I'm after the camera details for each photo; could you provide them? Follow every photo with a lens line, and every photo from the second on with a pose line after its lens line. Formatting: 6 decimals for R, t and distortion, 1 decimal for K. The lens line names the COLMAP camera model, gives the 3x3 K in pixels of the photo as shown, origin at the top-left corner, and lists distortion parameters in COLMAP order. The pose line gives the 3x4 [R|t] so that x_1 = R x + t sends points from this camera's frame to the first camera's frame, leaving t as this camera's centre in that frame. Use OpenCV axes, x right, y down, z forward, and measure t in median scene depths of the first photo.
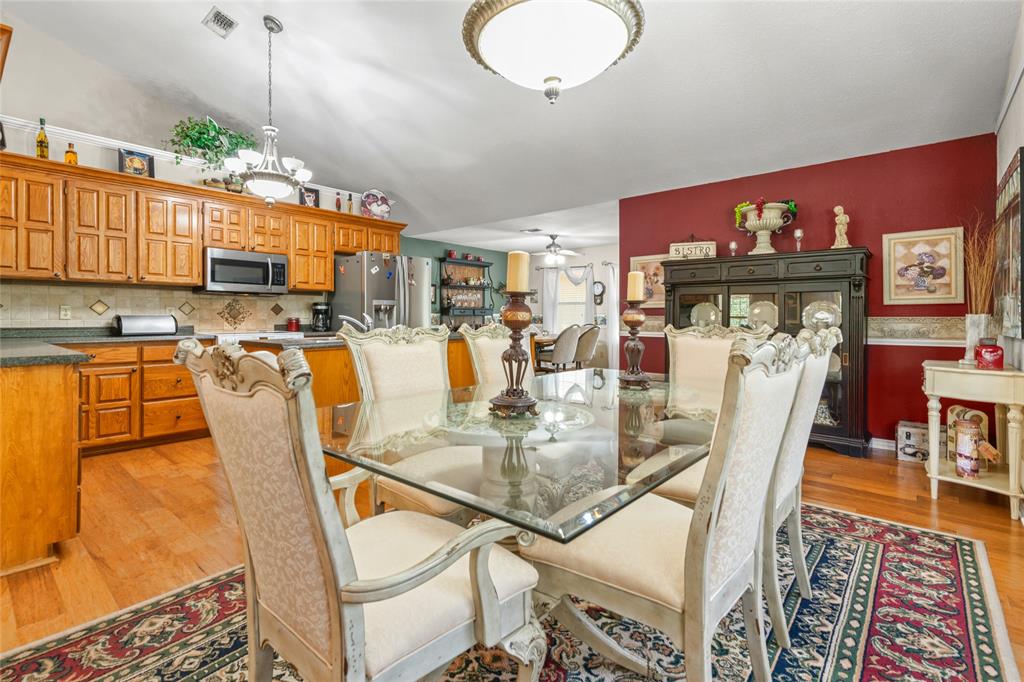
lens RADIAL K [[473.4, 0, 510.1], [0, 473.4, 316.9], [0, 0, 1]] dist [0.013246, -0.000199]
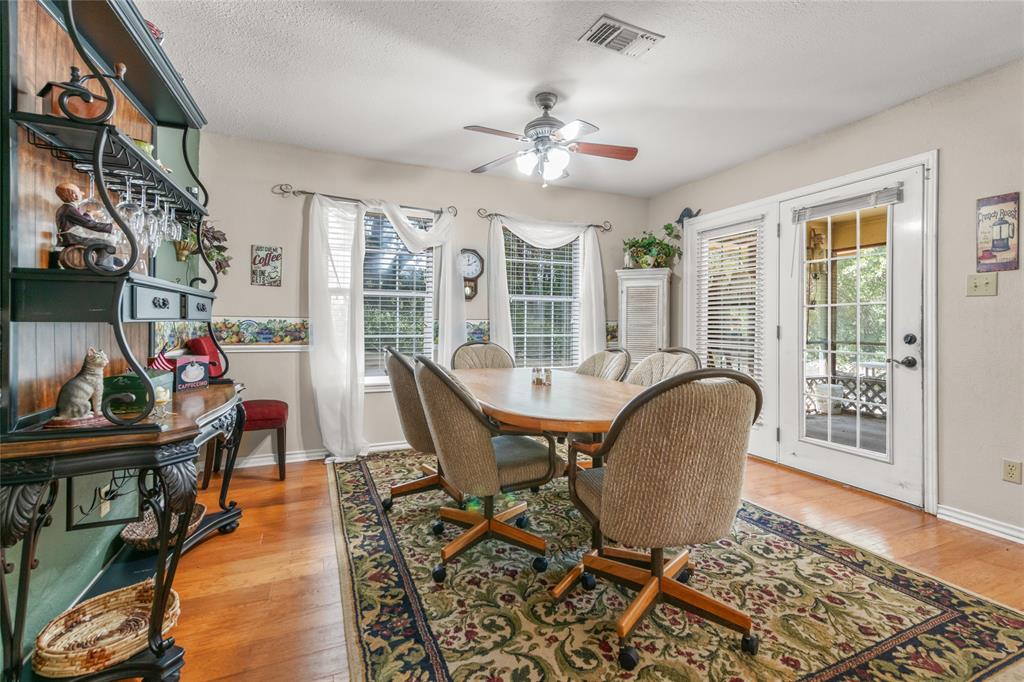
lens RADIAL K [[456.9, 0, 519.5], [0, 456.9, 320.1], [0, 0, 1]] dist [0.007914, -0.000842]
pose [[0.432499, 0.006704, 0.901609, -0.400212], [-0.003728, 0.999977, -0.005647, -0.005552], [-0.901627, -0.000919, 0.432514, 1.546868]]
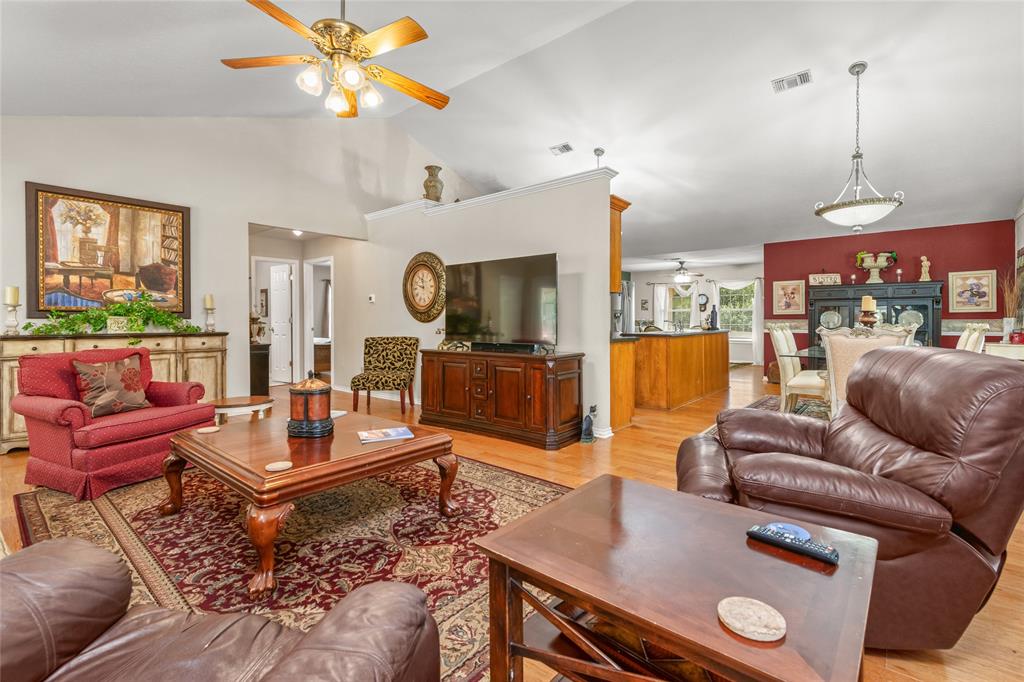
lens RADIAL K [[456.9, 0, 519.5], [0, 456.9, 320.1], [0, 0, 1]] dist [0.007914, -0.000842]
pose [[0.999776, -0.004443, 0.020705, -0.728959], [0.004489, 0.999988, -0.002195, -0.000846], [-0.020695, 0.002287, 0.999783, -0.575502]]
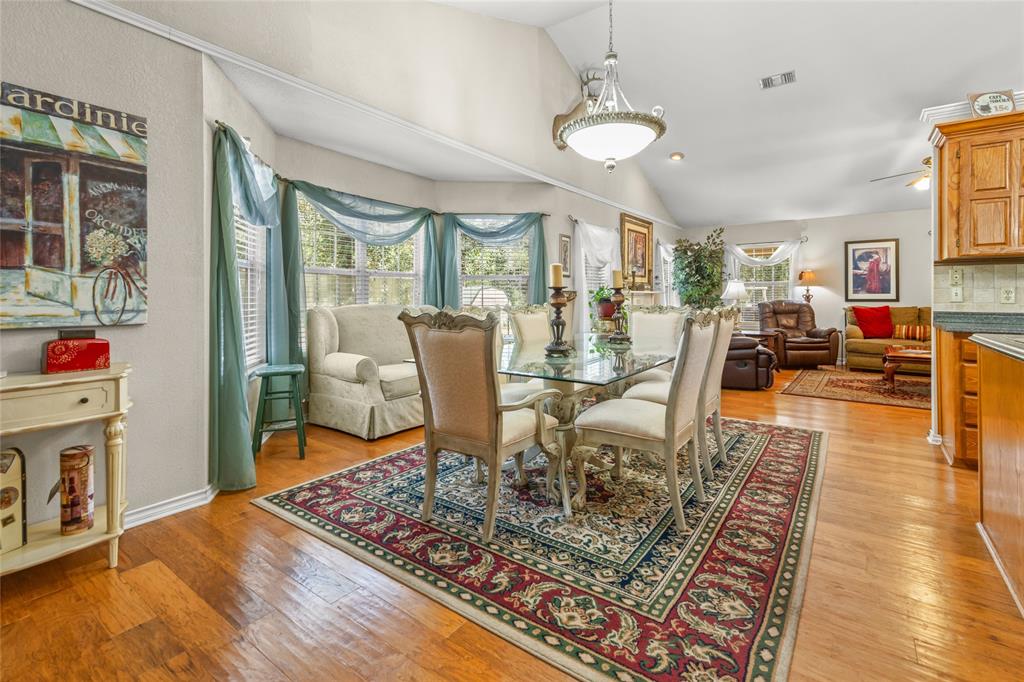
lens RADIAL K [[467.6, 0, 518.1], [0, 467.6, 297.3], [0, 0, 1]] dist [0.021218, -0.008068]
pose [[-0.996132, -0.000313, -0.087868, 0.234890], [-0.000143, 0.999998, -0.001946, -0.002500], [0.087868, -0.001926, -0.996130, 1.098657]]
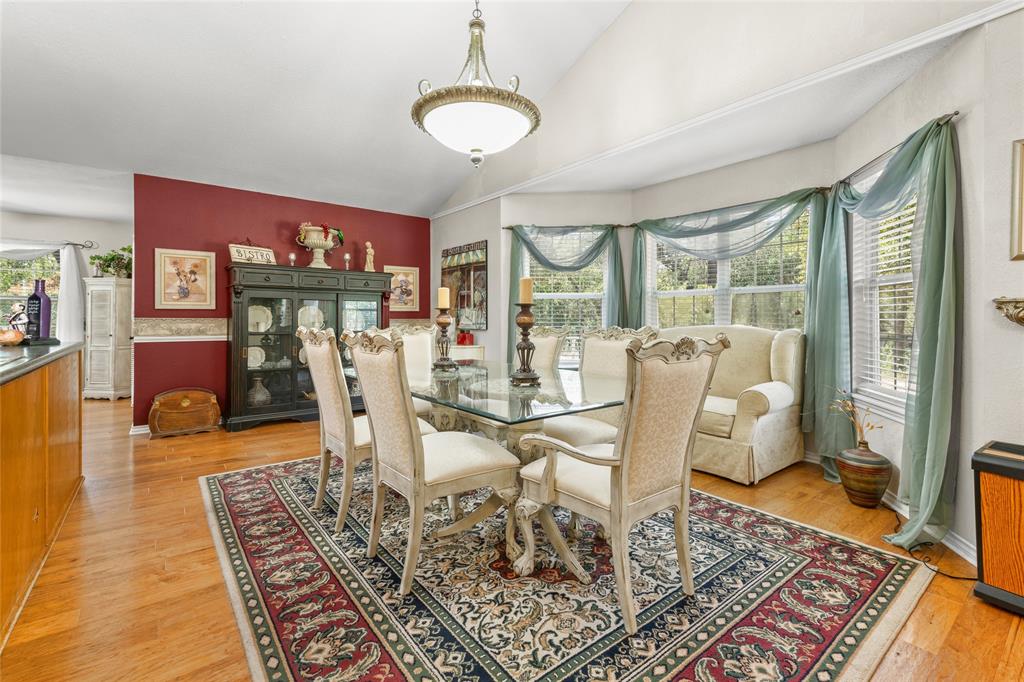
lens RADIAL K [[456.9, 0, 519.5], [0, 456.9, 320.1], [0, 0, 1]] dist [0.007914, -0.000842]
pose [[0.188934, -0.004385, 0.981980, -0.506803], [-0.001324, 0.999988, 0.004720, -0.003435], [-0.981989, -0.002192, 0.188926, 0.256963]]
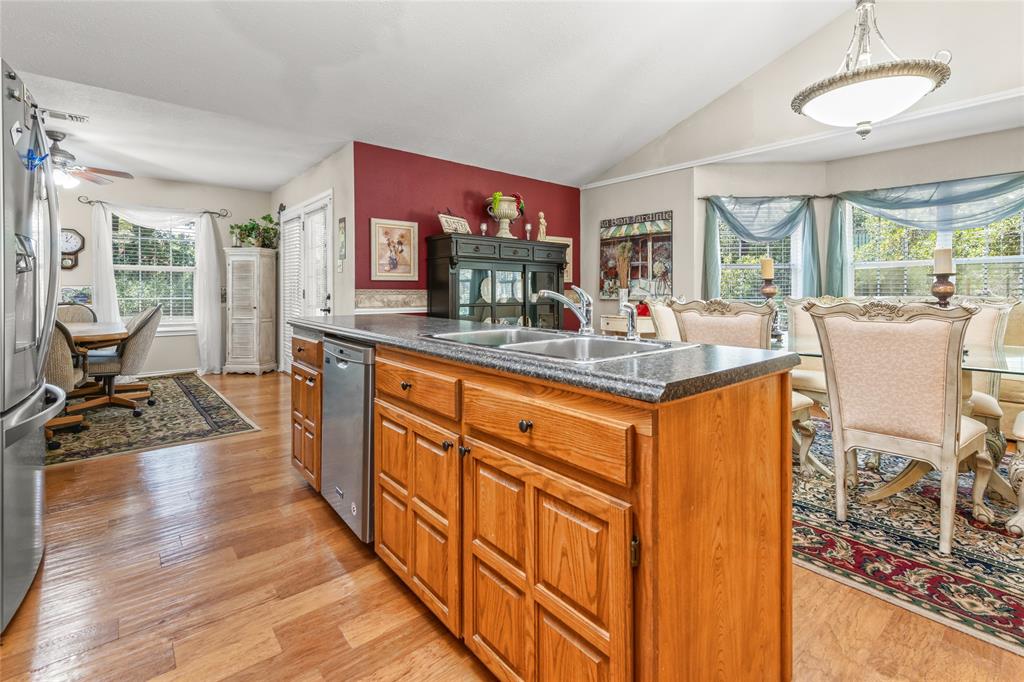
lens RADIAL K [[467.6, 0, 518.1], [0, 467.6, 297.3], [0, 0, 1]] dist [0.021218, -0.008068]
pose [[0.151289, -0.016353, 0.988354, -0.614096], [0.000768, 0.999865, 0.016426, -0.001691], [-0.988489, -0.001726, 0.151281, 0.752476]]
